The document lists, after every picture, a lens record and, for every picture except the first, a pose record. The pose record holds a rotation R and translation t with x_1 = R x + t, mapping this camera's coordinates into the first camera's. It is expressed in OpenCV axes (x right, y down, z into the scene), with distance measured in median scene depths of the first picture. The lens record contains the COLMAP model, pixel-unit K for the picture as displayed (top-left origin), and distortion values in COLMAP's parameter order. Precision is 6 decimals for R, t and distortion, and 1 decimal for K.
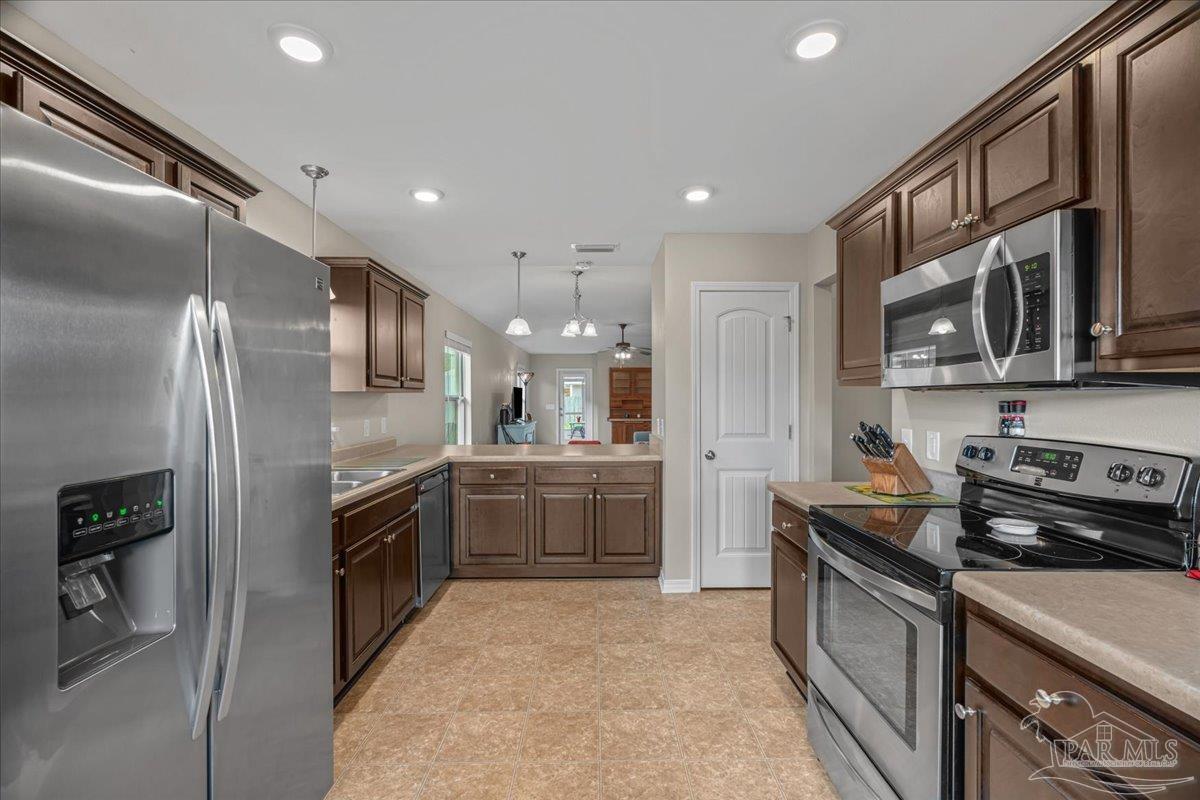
lens RADIAL K [[542.3, 0, 599.8], [0, 542.3, 403.8], [0, 0, 1]] dist [-0.023974, 0.005207]
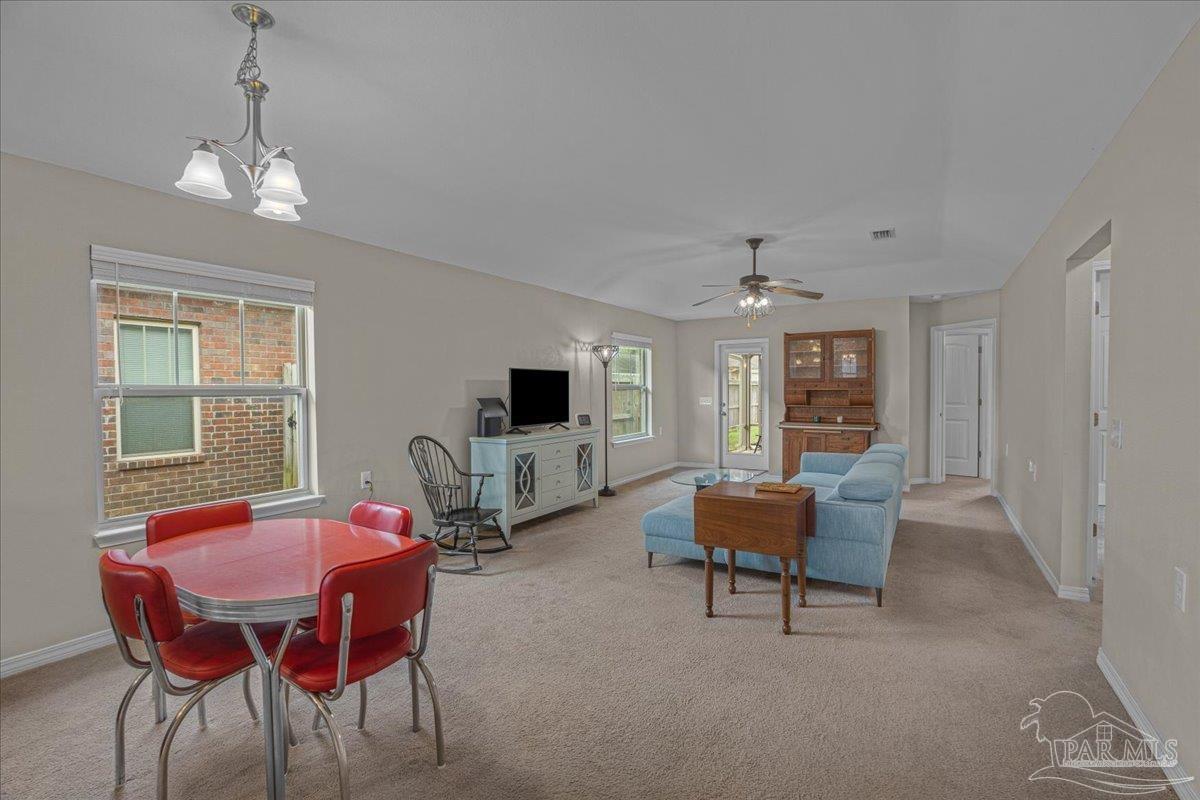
lens RADIAL K [[542.3, 0, 601.8], [0, 542.3, 399.3], [0, 0, 1]] dist [-0.023974, 0.005207]
pose [[0.851252, 0.008958, -0.524681, 0.155017], [-0.002047, 0.999903, 0.013751, -0.005010], [0.524754, -0.010632, 0.851188, 0.420491]]
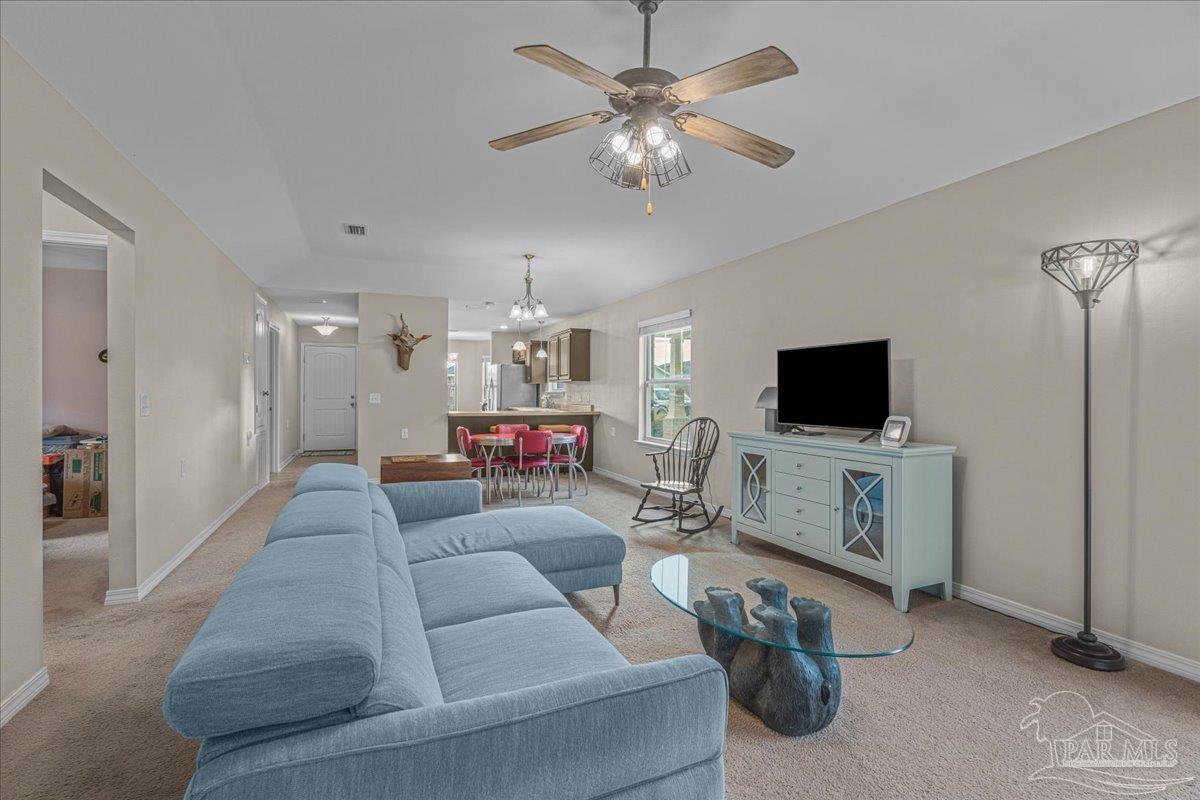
lens RADIAL K [[542.3, 0, 604.7], [0, 542.3, 389.9], [0, 0, 1]] dist [-0.023974, 0.005207]
pose [[-0.914918, -0.003458, -0.403624, 0.113618], [-0.005081, 0.999983, 0.002950, 0.001117], [0.403607, 0.004750, -0.914920, 0.978406]]
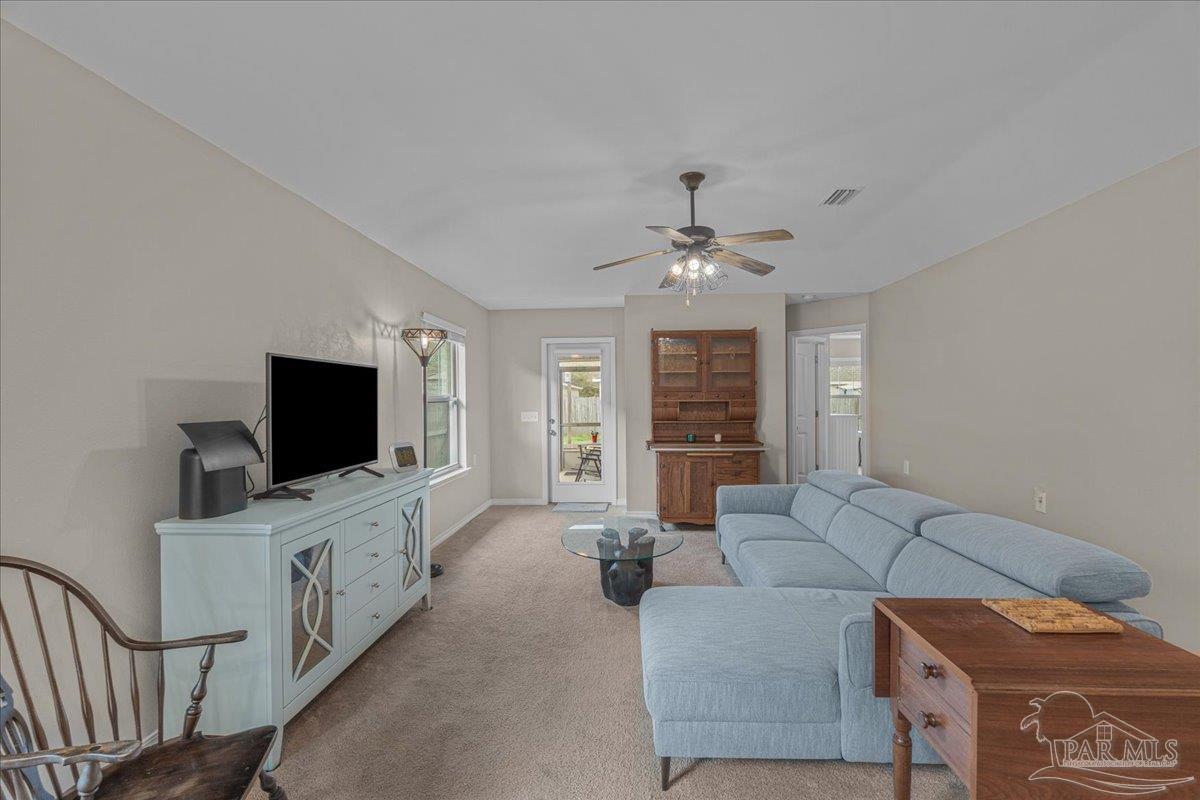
lens RADIAL K [[542.3, 0, 600.3], [0, 542.3, 403.6], [0, 0, 1]] dist [-0.023974, 0.005207]
pose [[0.997666, -0.003756, -0.068179, 0.006534], [0.003610, 0.999991, -0.002267, -0.005160], [0.068187, 0.002015, 0.997671, 0.558867]]
